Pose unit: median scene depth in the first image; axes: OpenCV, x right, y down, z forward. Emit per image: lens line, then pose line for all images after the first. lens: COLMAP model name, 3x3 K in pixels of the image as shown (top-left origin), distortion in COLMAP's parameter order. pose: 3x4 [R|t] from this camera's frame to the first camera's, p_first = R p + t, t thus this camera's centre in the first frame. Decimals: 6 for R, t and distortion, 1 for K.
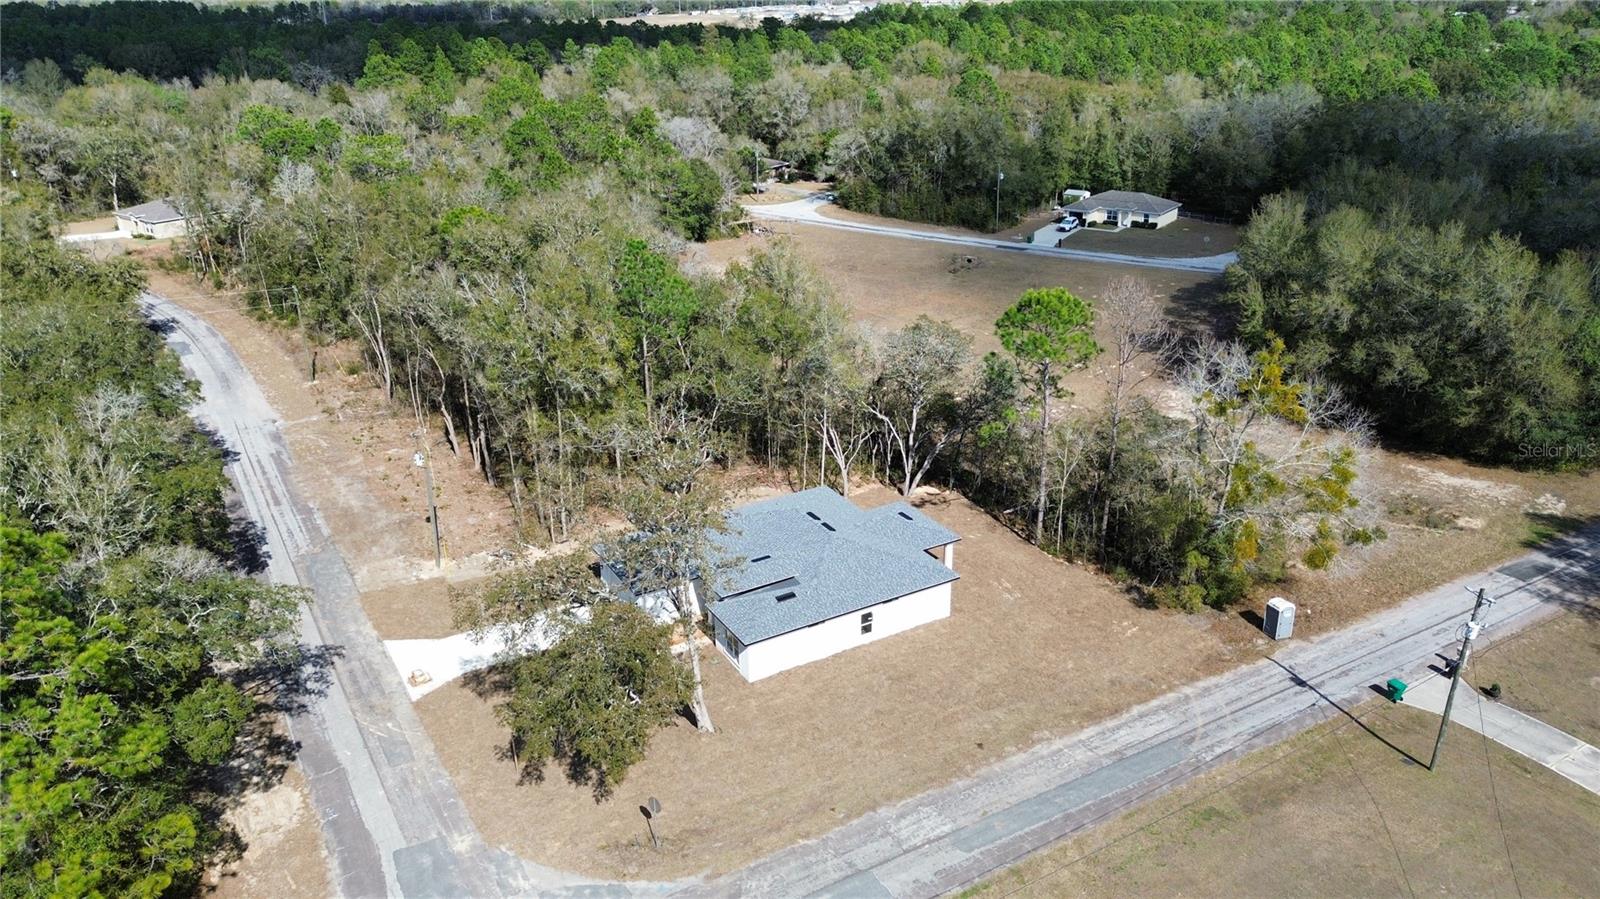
lens RADIAL K [[1136.5, 0, 802.7], [0, 1136.5, 446.4], [0, 0, 1]] dist [0.062314, -0.066649]
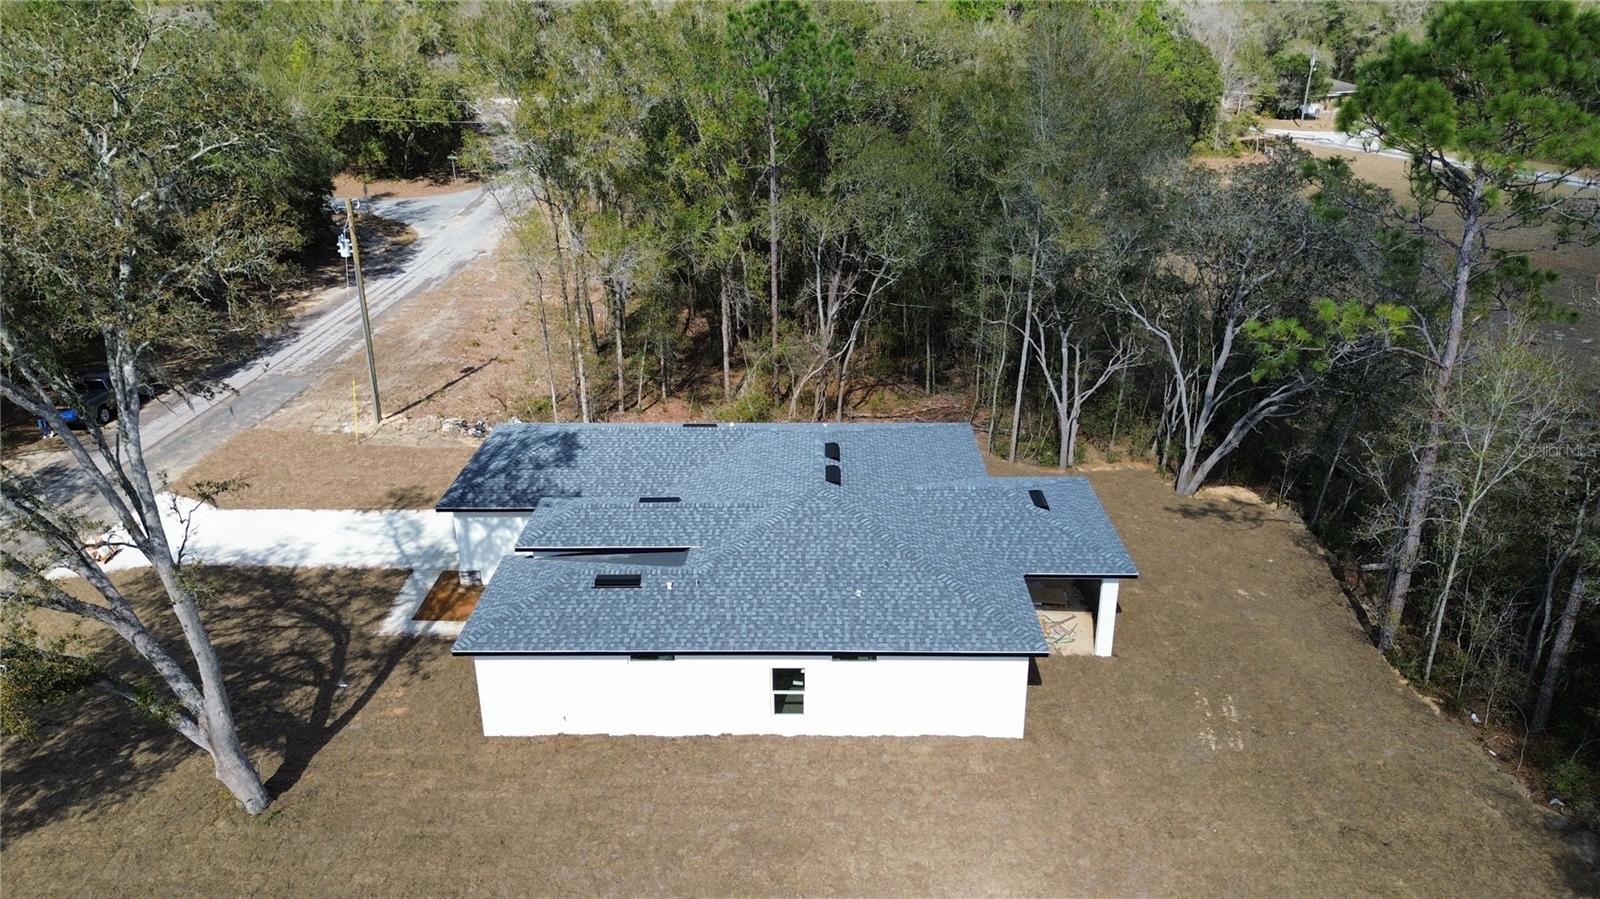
lens RADIAL K [[1136.5, 0, 802.7], [0, 1136.5, 446.4], [0, 0, 1]] dist [0.062314, -0.066649]
pose [[0.856655, 0.200752, -0.475228, 0.217604], [-0.199131, 0.978463, 0.054378, 0.033994], [0.475909, 0.048049, 0.878181, 0.536649]]
